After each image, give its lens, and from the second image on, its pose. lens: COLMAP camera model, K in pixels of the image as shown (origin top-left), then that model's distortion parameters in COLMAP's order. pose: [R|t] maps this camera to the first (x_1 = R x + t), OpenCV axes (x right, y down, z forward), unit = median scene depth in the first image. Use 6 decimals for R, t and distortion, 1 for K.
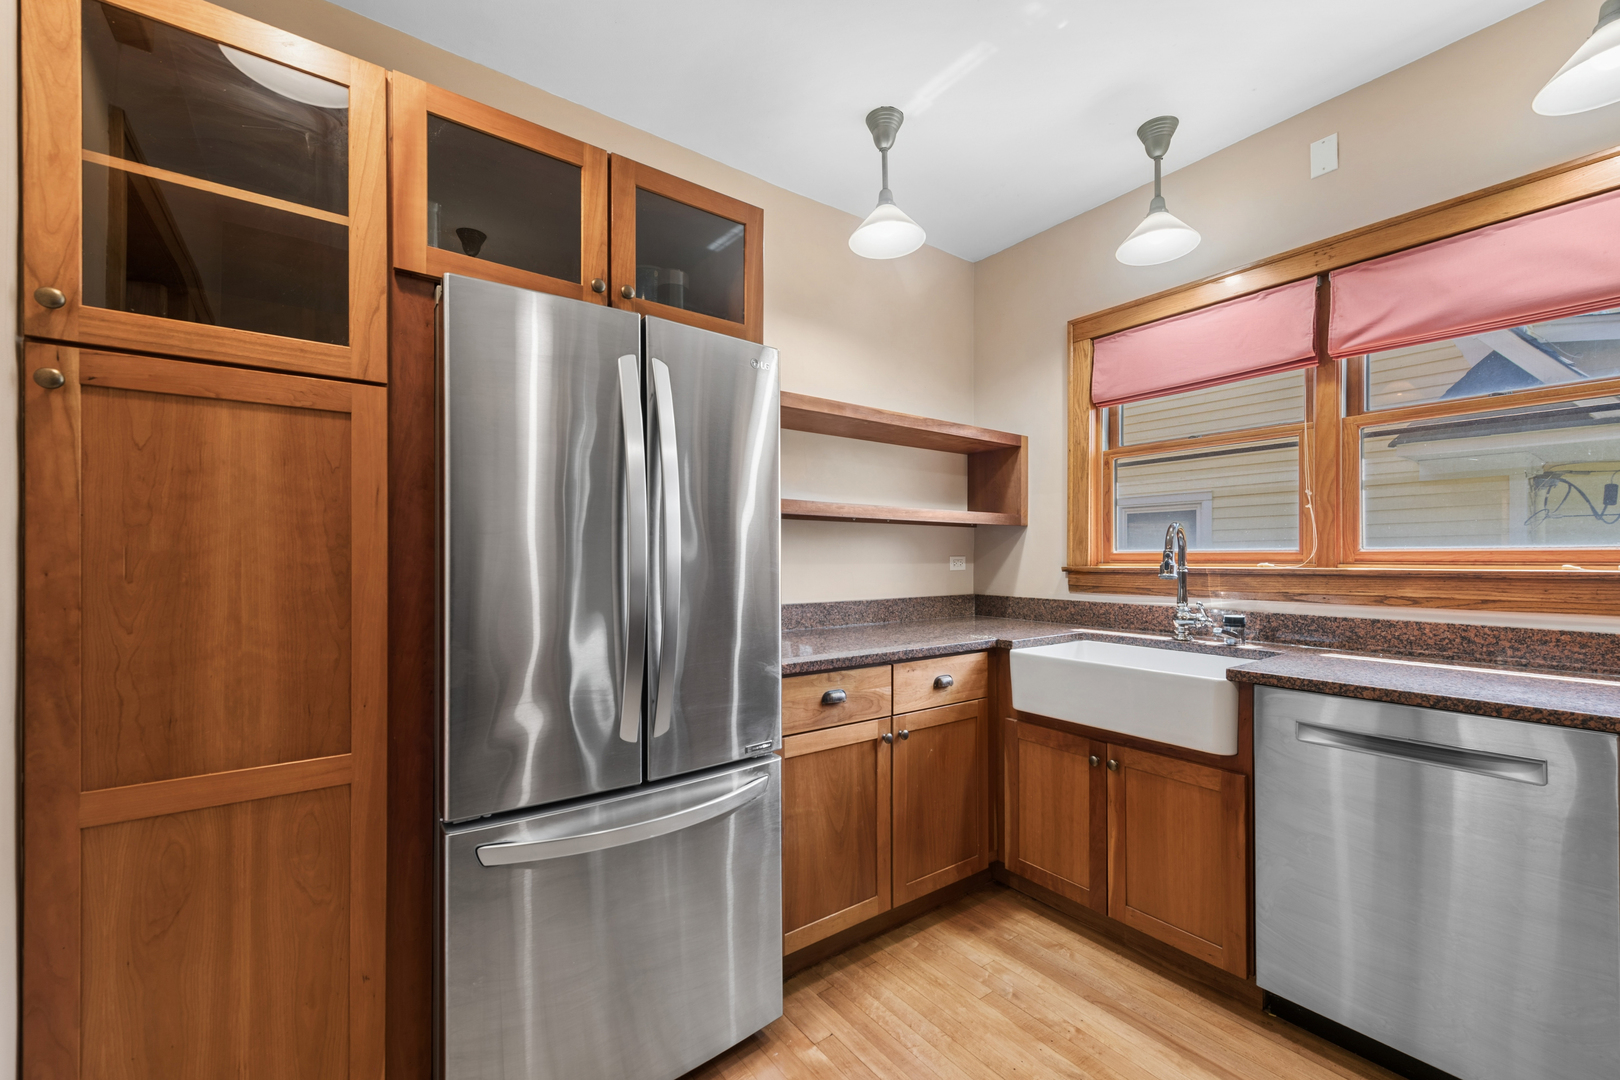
lens RADIAL K [[669.6, 0, 804.1], [0, 669.6, 554.1], [0, 0, 1]] dist [0.010317, -0.000462]
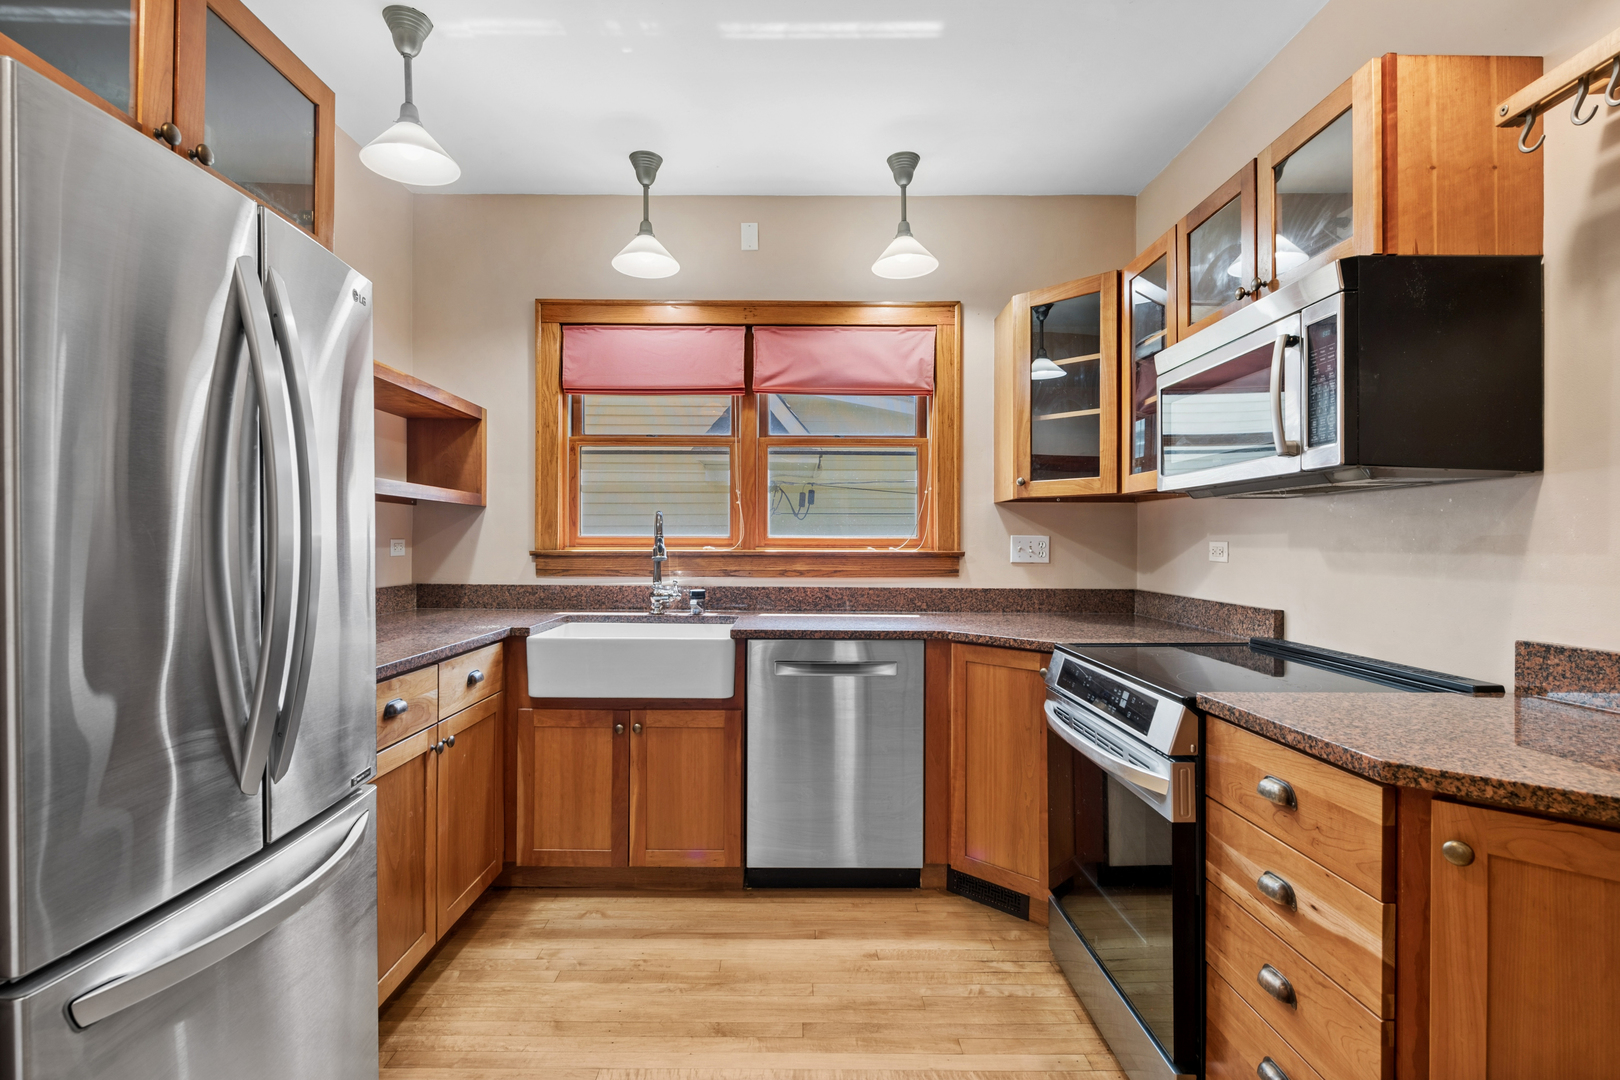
lens RADIAL K [[794.8, 0, 810.0], [0, 794.8, 540.0], [0, 0, 1]] dist [-0.000171, -0.000429]
pose [[0.573743, 0.006095, 0.819013, -0.412373], [-0.009058, 0.999958, -0.001097, 0.001051], [-0.818985, -0.006789, 0.573774, 0.012024]]
